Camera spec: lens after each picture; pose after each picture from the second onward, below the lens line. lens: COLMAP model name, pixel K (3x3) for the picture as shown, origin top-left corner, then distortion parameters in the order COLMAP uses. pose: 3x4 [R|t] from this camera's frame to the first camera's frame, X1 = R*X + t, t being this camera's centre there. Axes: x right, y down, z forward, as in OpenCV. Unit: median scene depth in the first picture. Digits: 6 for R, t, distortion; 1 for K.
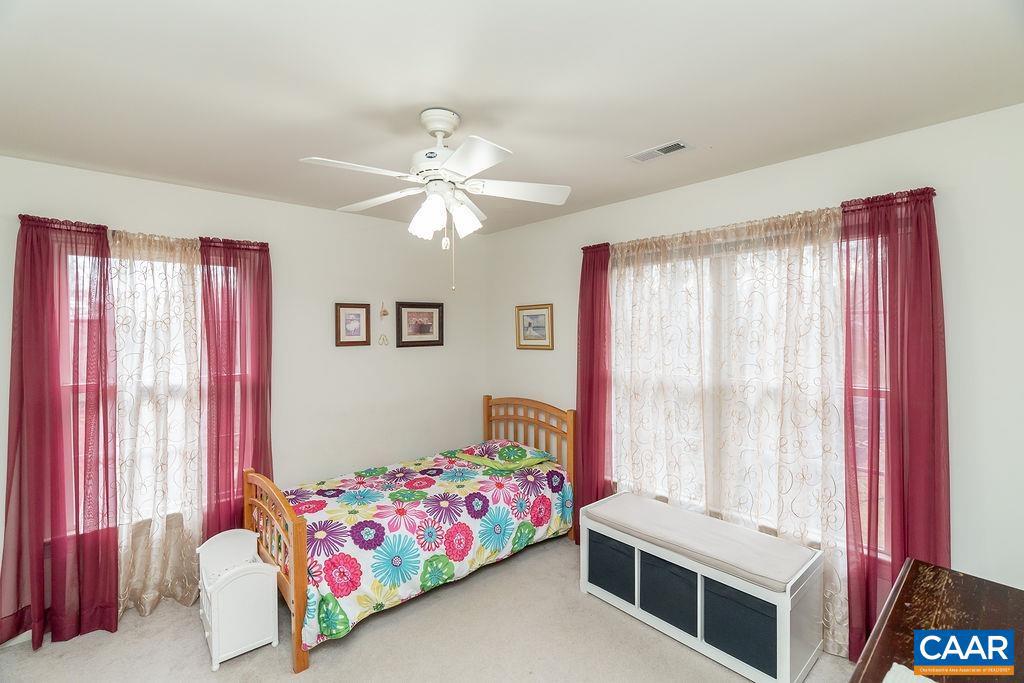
lens RADIAL K [[465.7, 0, 513.8], [0, 465.7, 334.9], [0, 0, 1]] dist [0.001048, -0.002386]
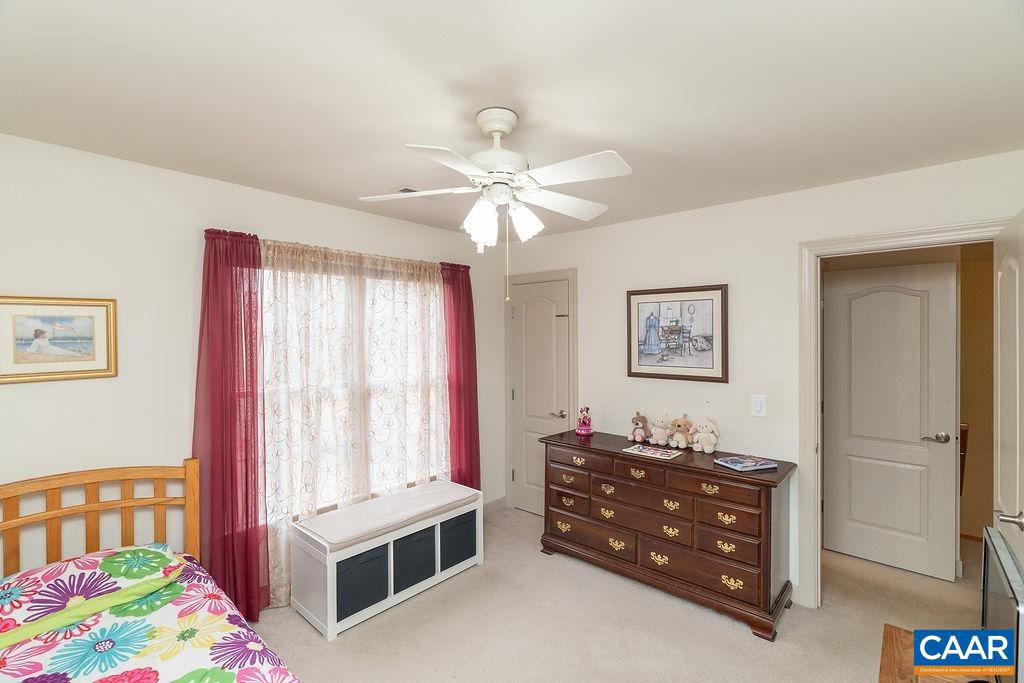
lens RADIAL K [[465.7, 0, 513.5], [0, 465.7, 339.5], [0, 0, 1]] dist [0.001048, -0.002386]
pose [[-0.117561, -0.002983, 0.993061, -0.665594], [0.020010, 0.999785, 0.005372, -0.010173], [-0.992864, 0.020502, -0.117476, 0.655870]]
